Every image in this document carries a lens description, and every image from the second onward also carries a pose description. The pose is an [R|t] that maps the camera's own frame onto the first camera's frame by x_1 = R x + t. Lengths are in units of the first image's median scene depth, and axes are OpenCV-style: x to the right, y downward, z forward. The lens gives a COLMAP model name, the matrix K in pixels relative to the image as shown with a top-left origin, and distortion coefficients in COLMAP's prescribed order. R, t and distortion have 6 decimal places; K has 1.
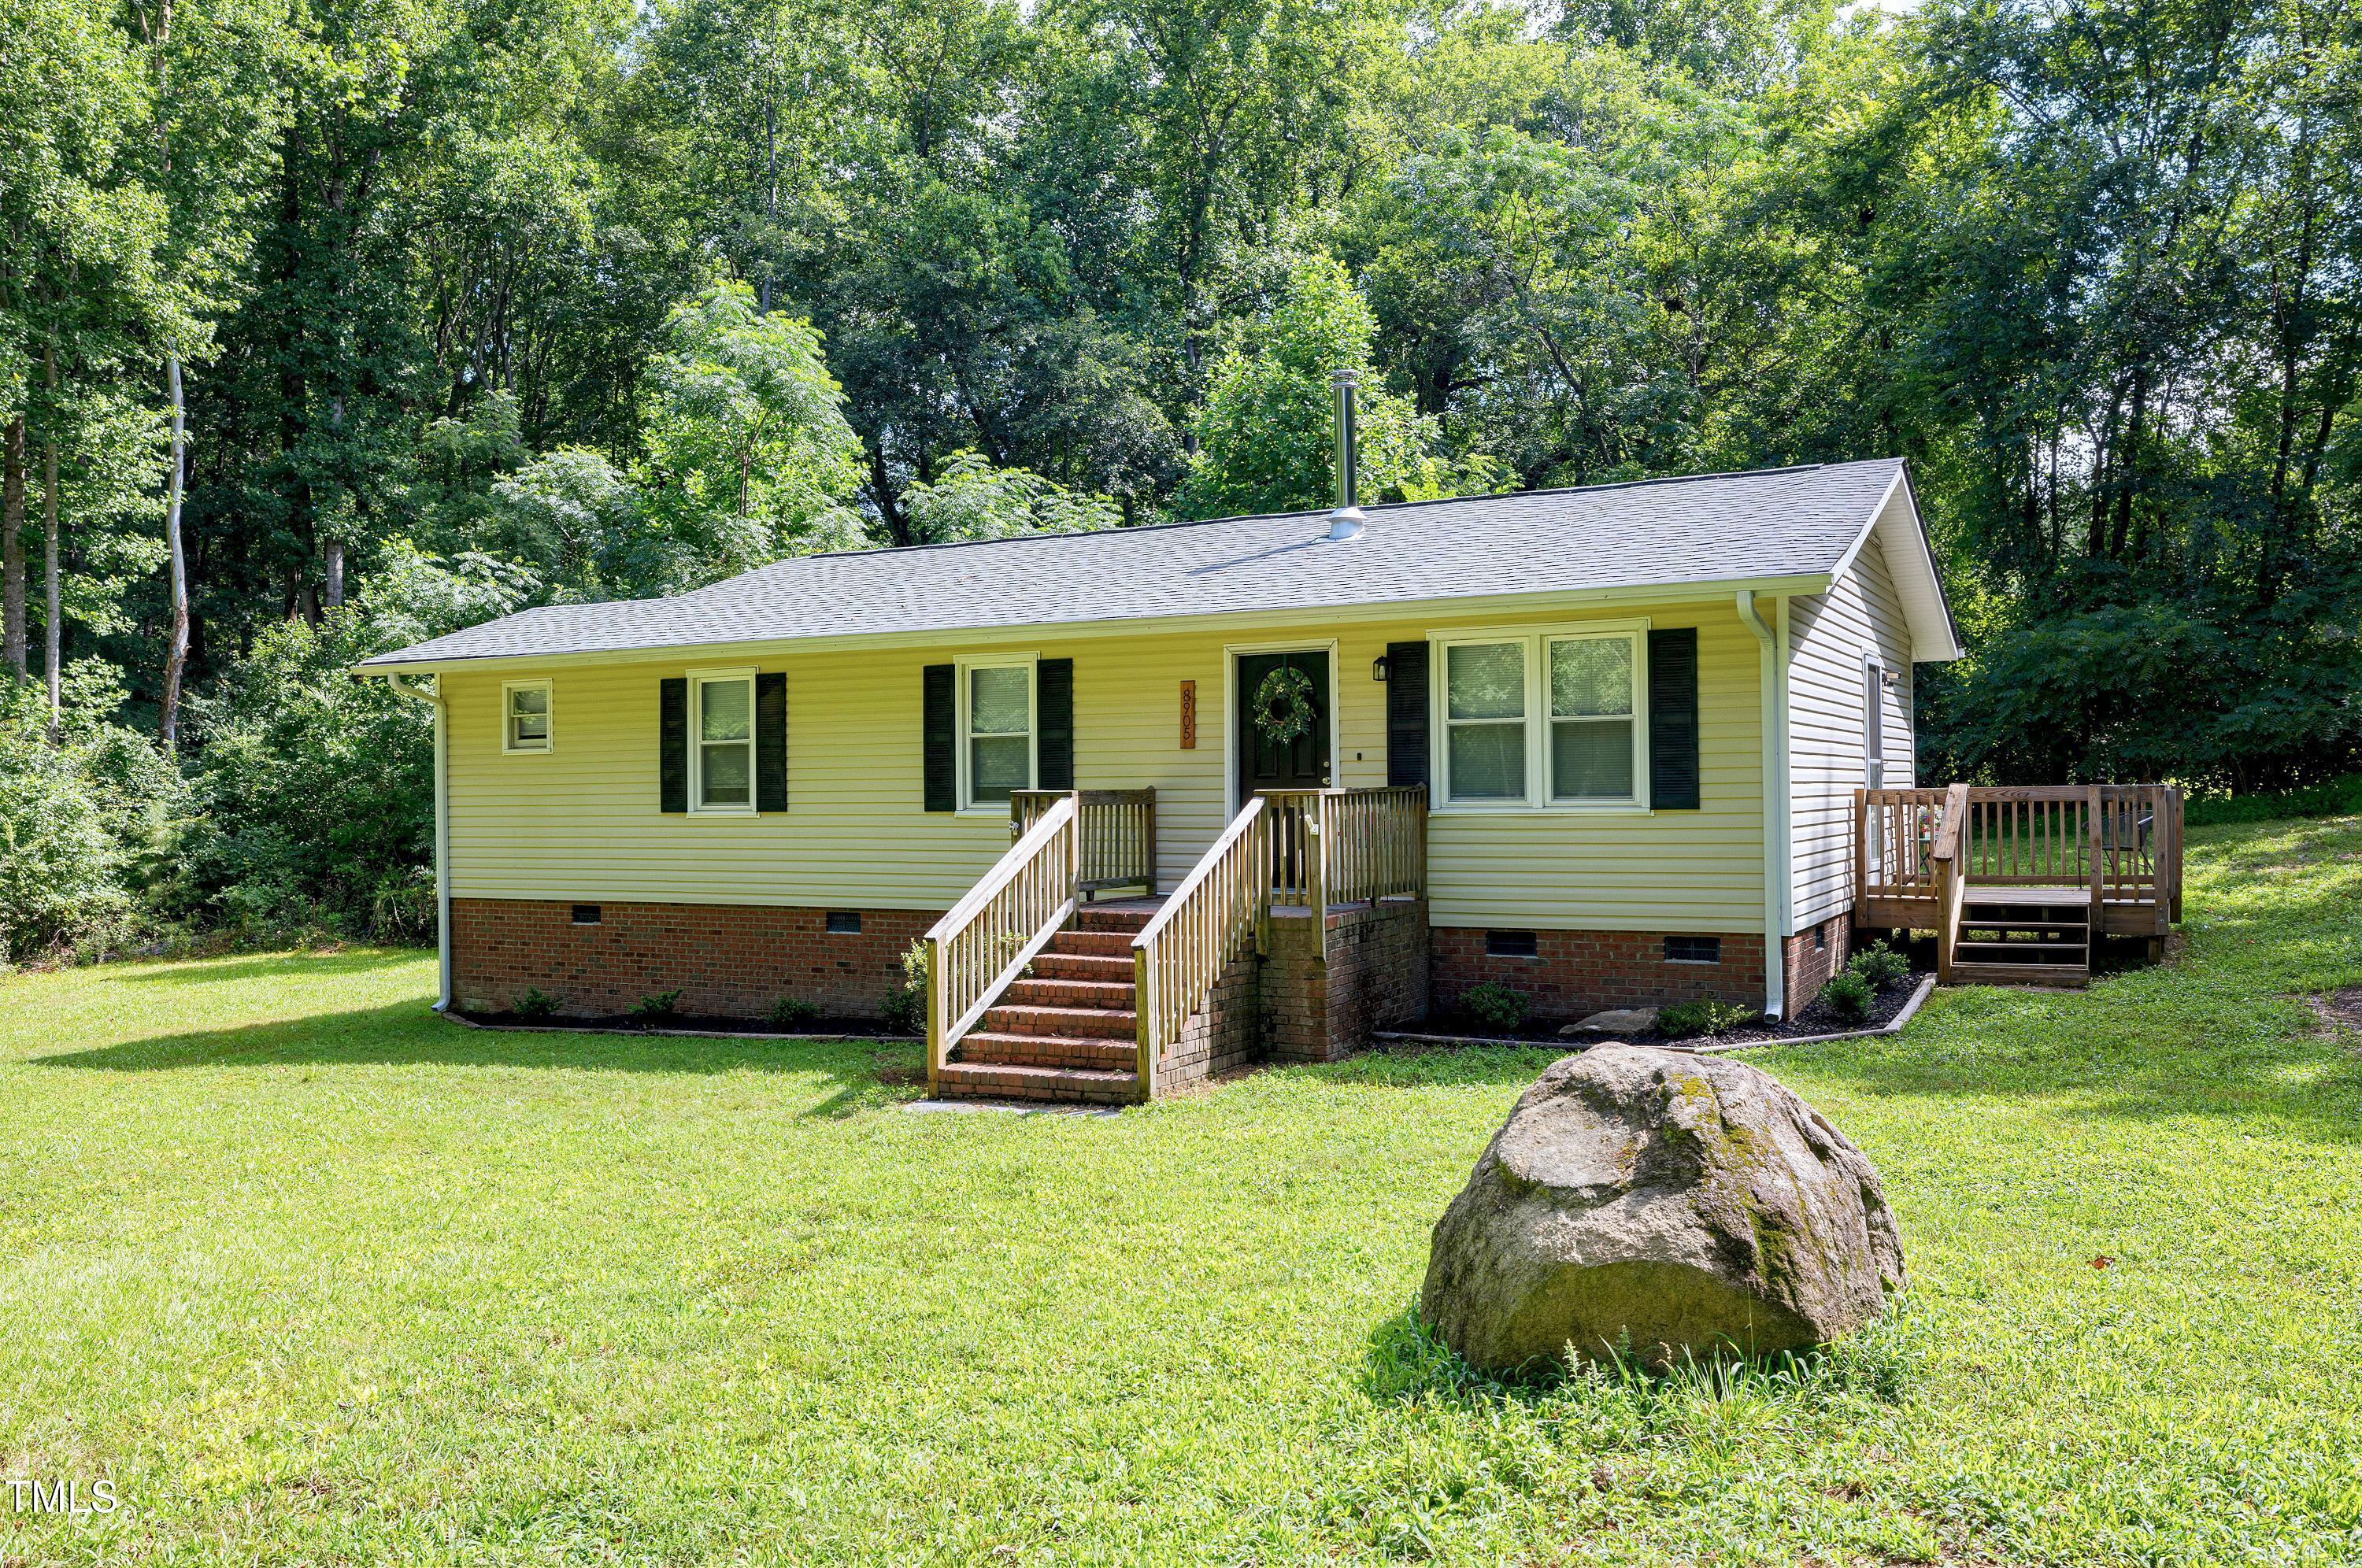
lens RADIAL K [[1855.1, 0, 1174.6], [0, 1855.1, 785.6], [0, 0, 1]] dist [0.002633, -0.015698]
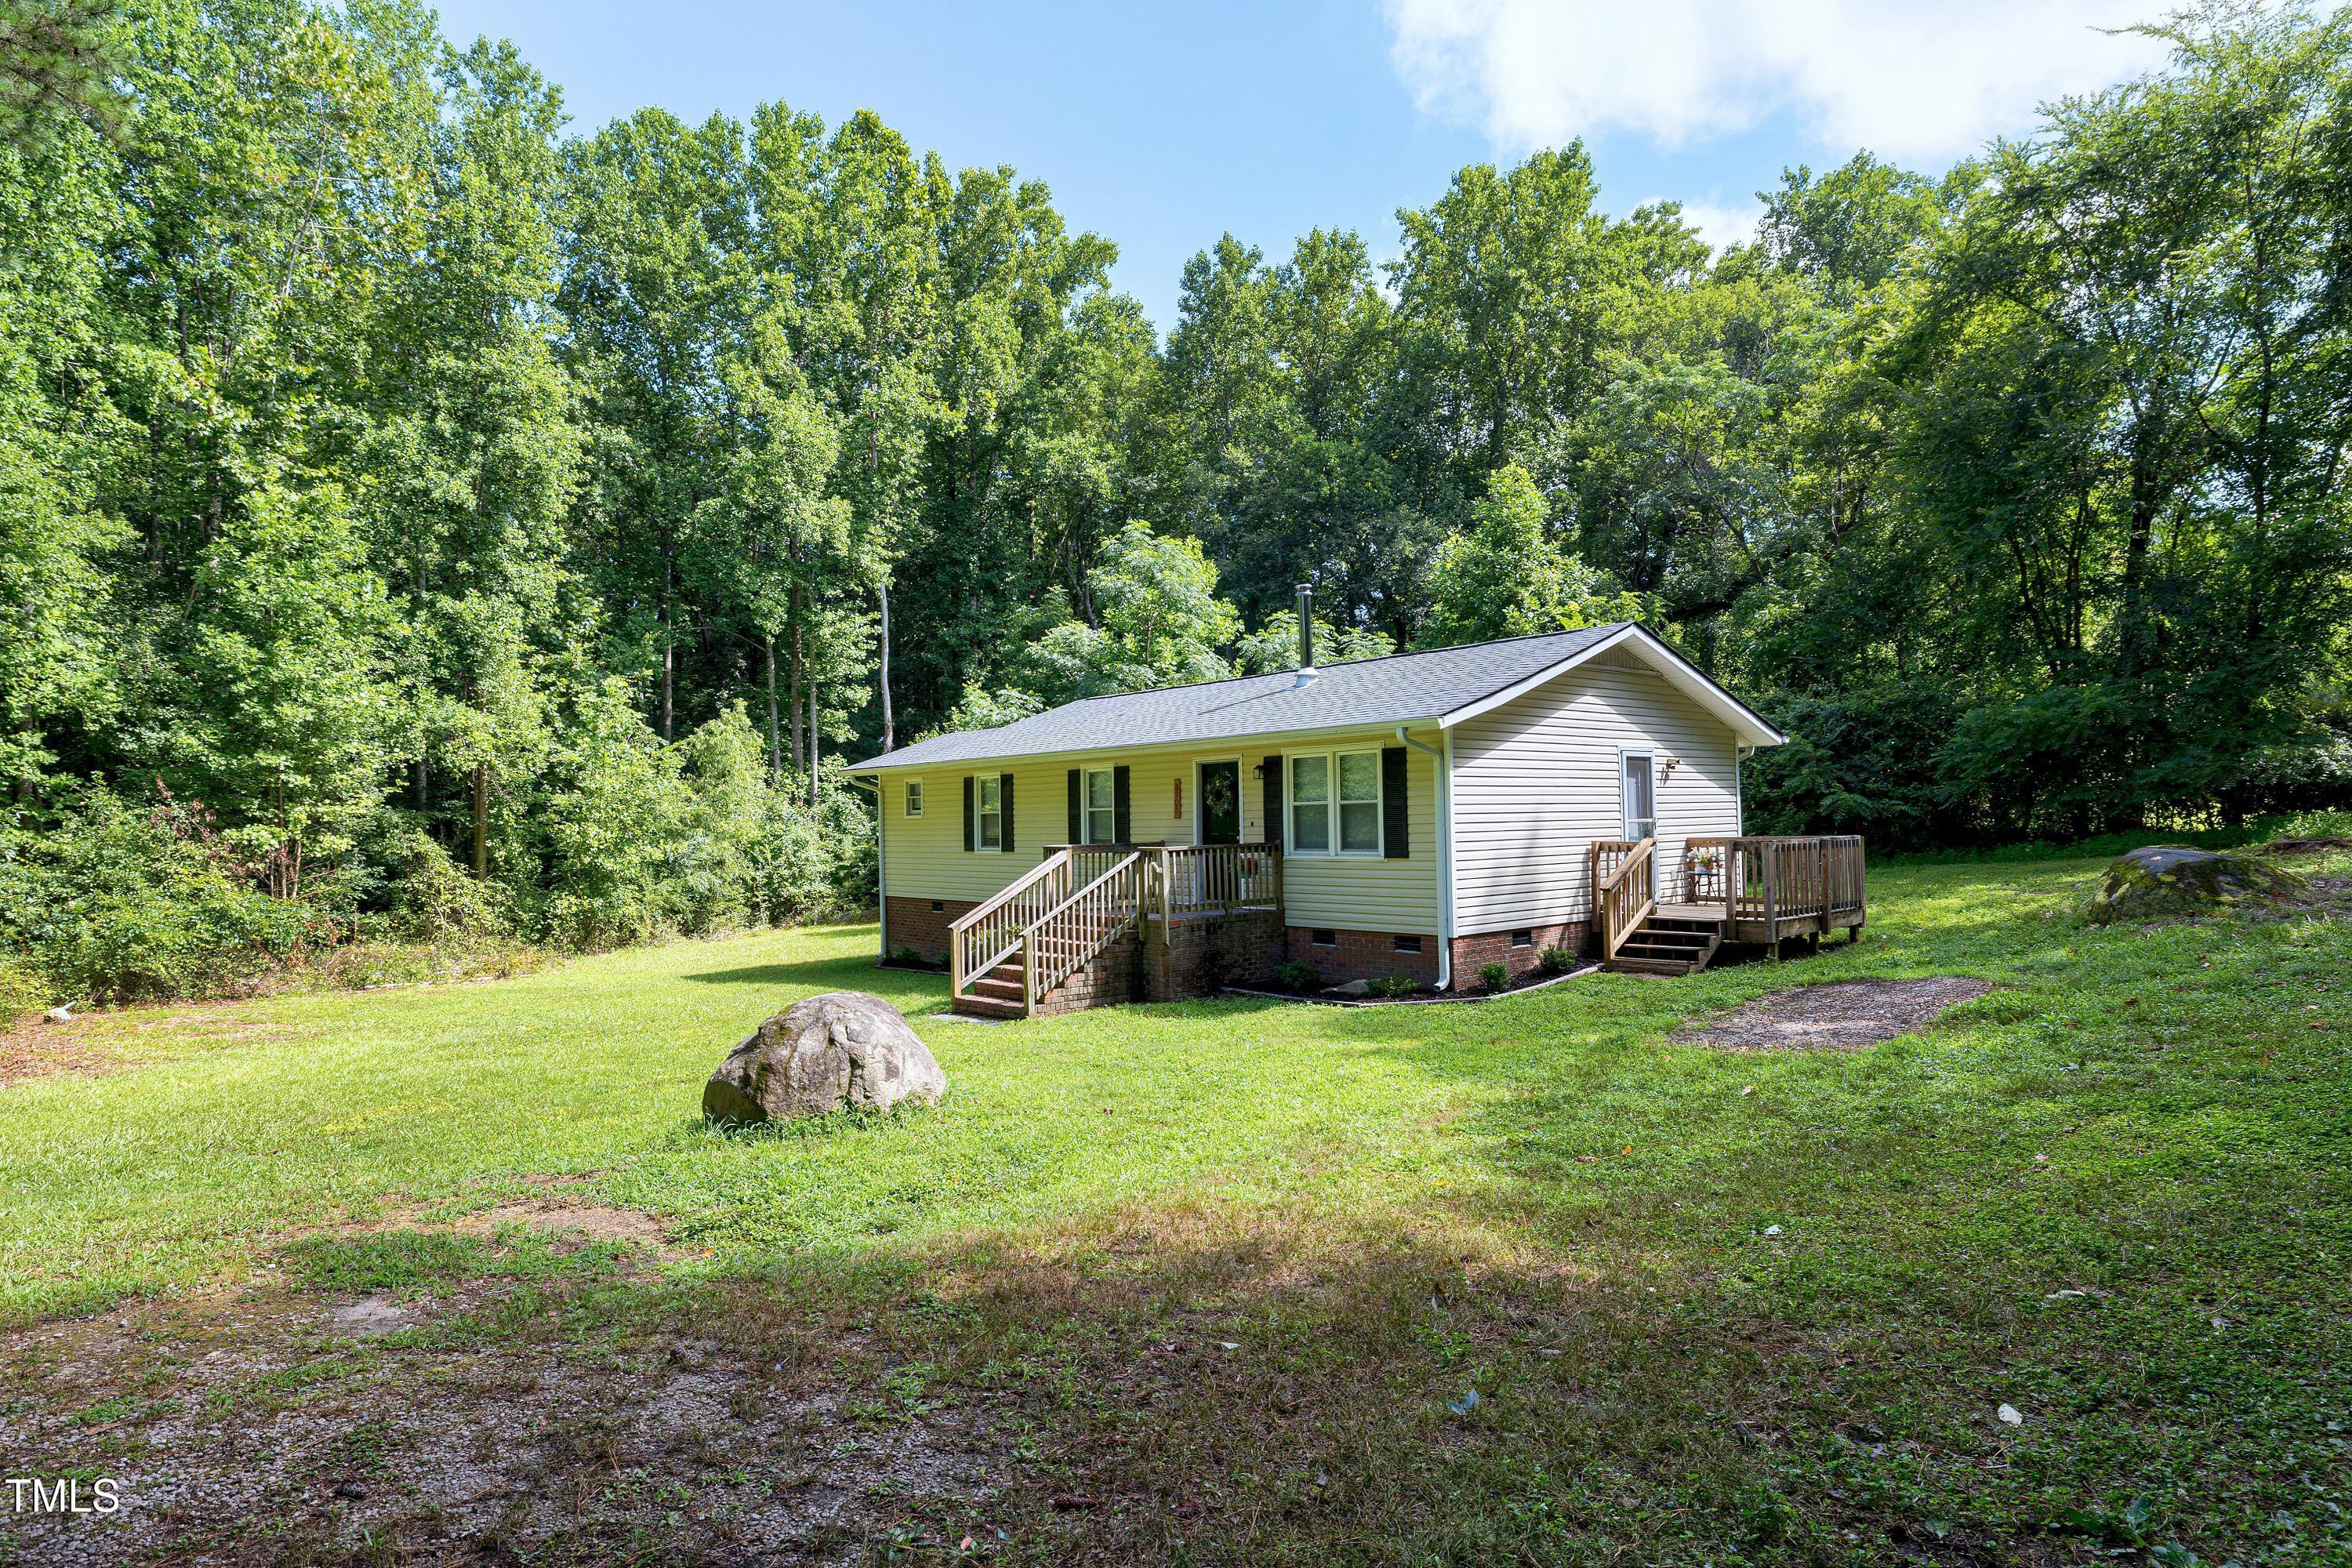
lens RADIAL K [[1278.9, 0, 1184.7], [0, 1278.9, 785.3], [0, 0, 1]] dist [0.000940, 0.001896]
pose [[0.934060, -0.016577, -0.356732, 0.215854], [0.010096, 0.999749, -0.020024, -0.013222], [0.356975, 0.015102, 0.933992, -0.051410]]
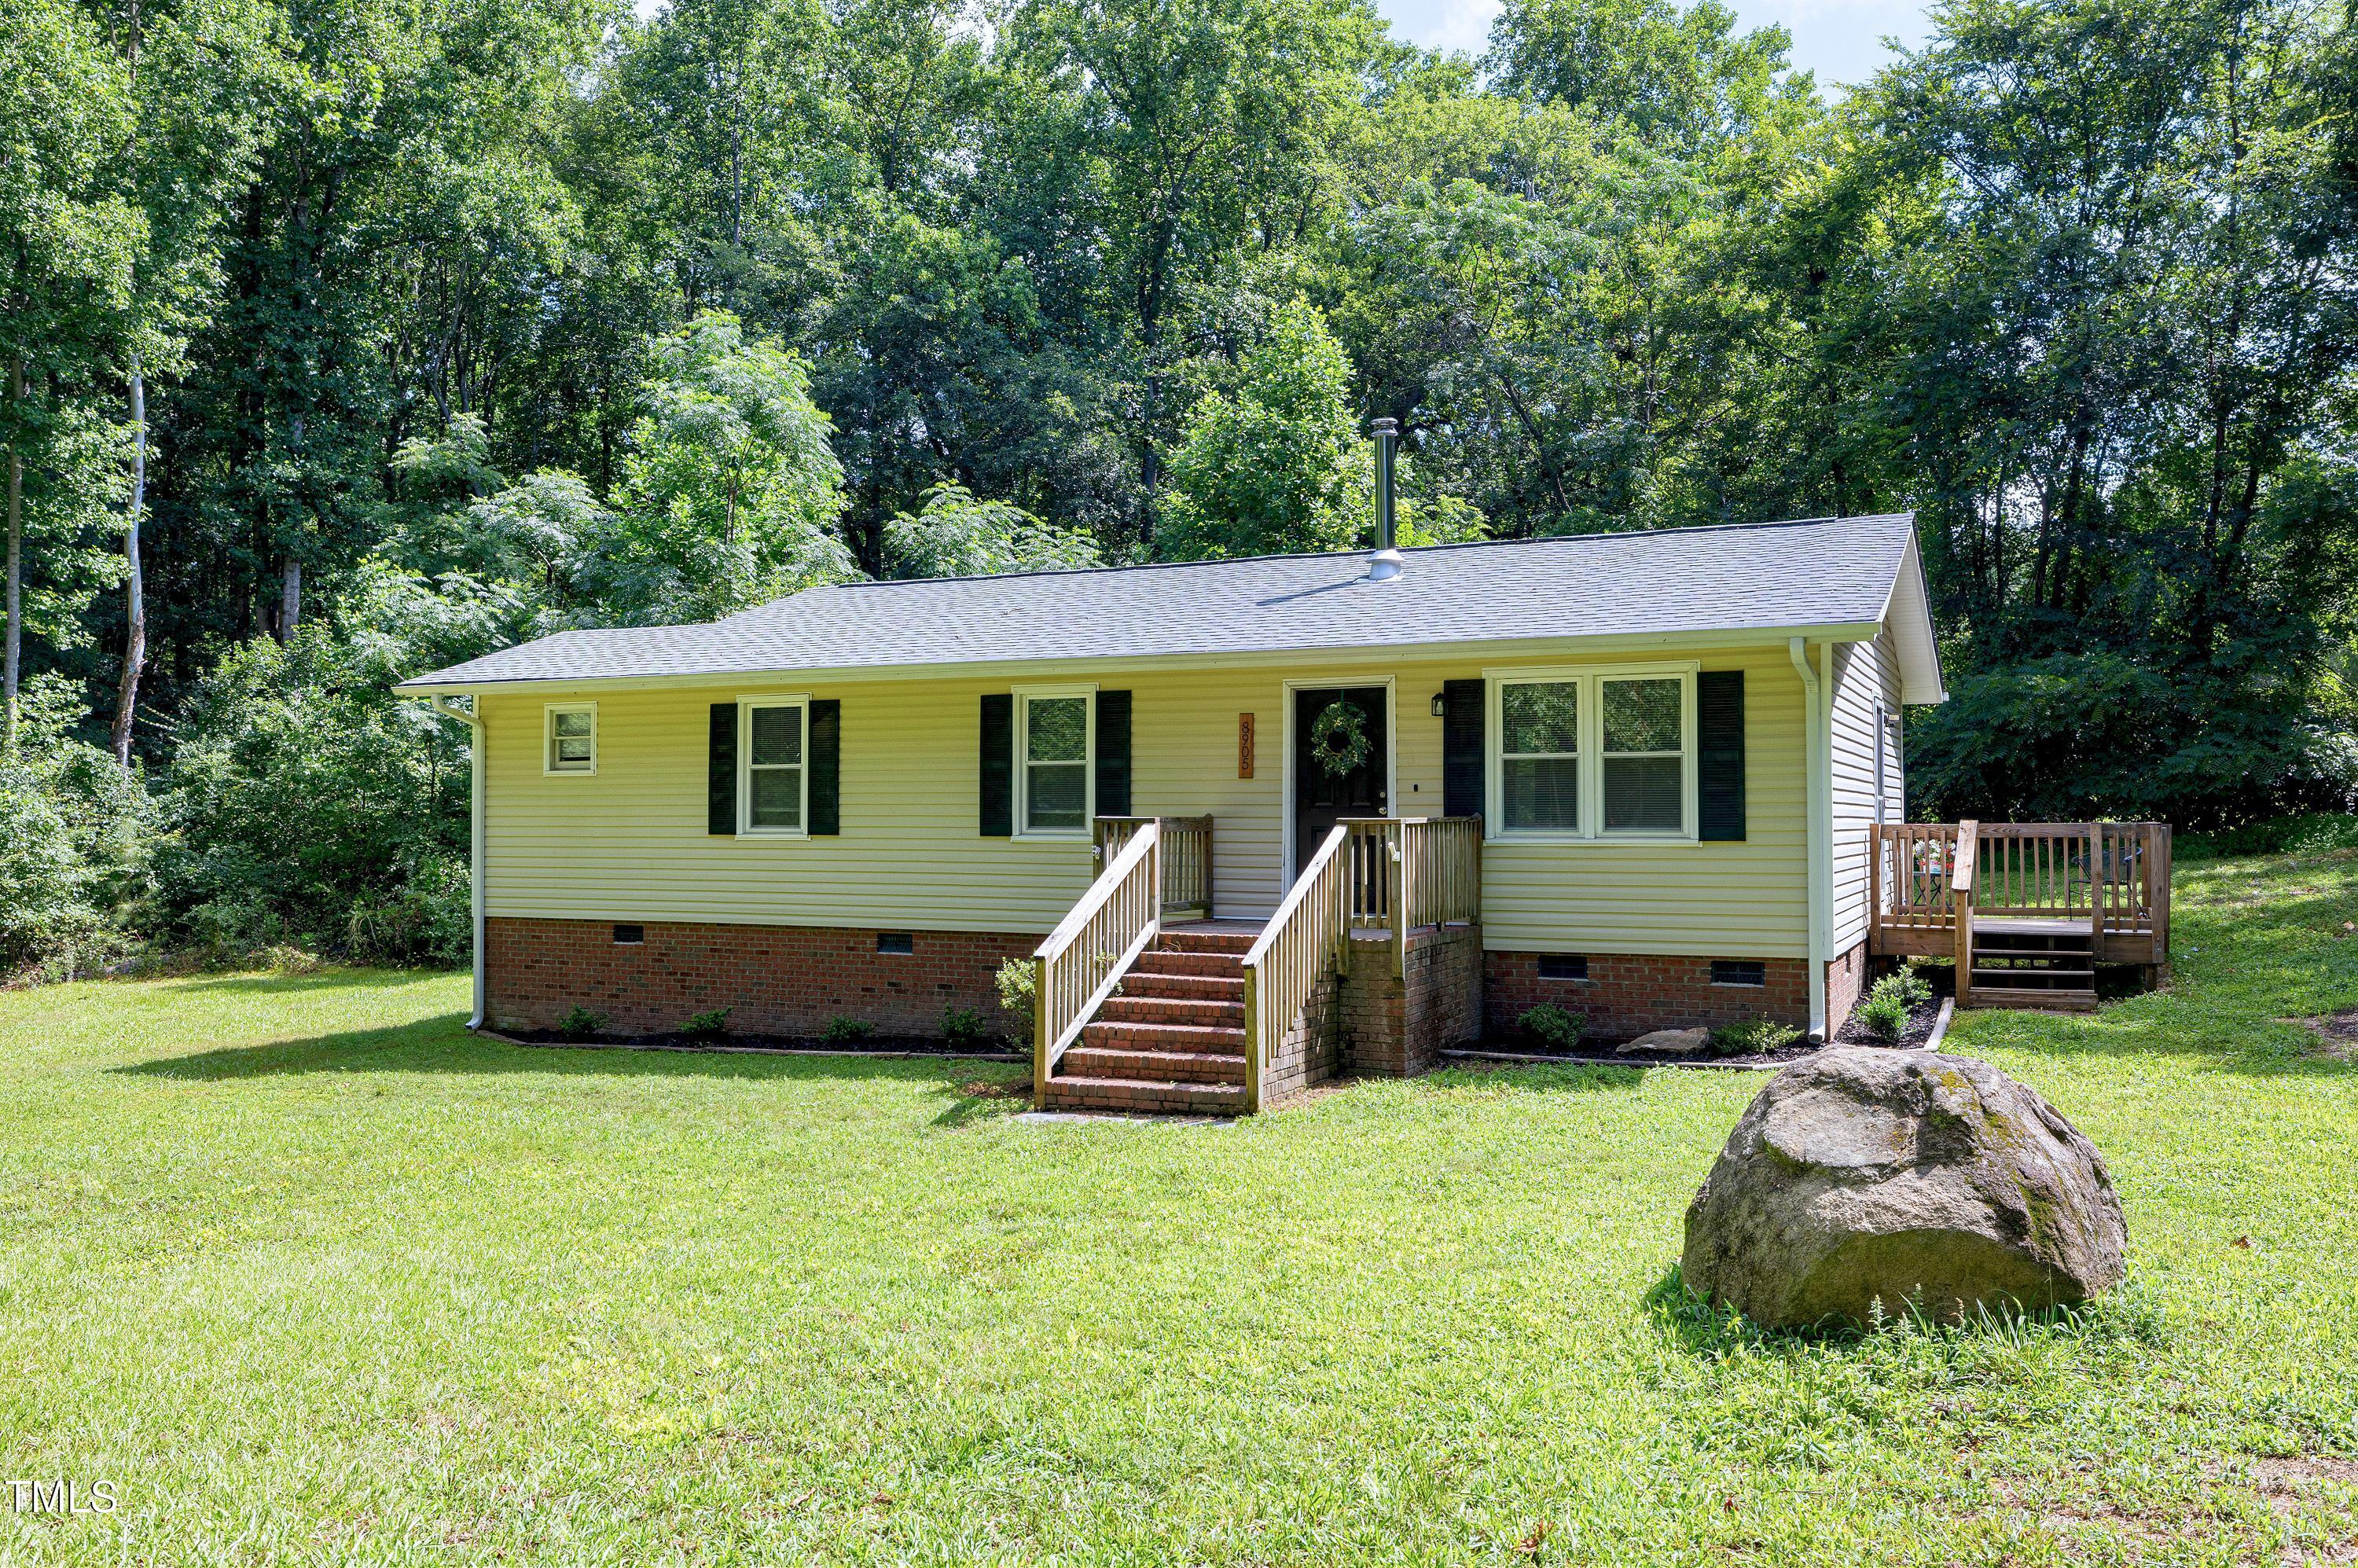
lens RADIAL K [[1854.5, 0, 1174.5], [0, 1854.5, 781.8], [0, 0, 1]] dist [-0.007365, 0.012888]
pose [[0.998627, 0.012075, 0.050971, -0.042608], [-0.011149, 0.999768, -0.018406, 0.000858], [-0.051182, 0.017813, 0.998530, -0.019663]]
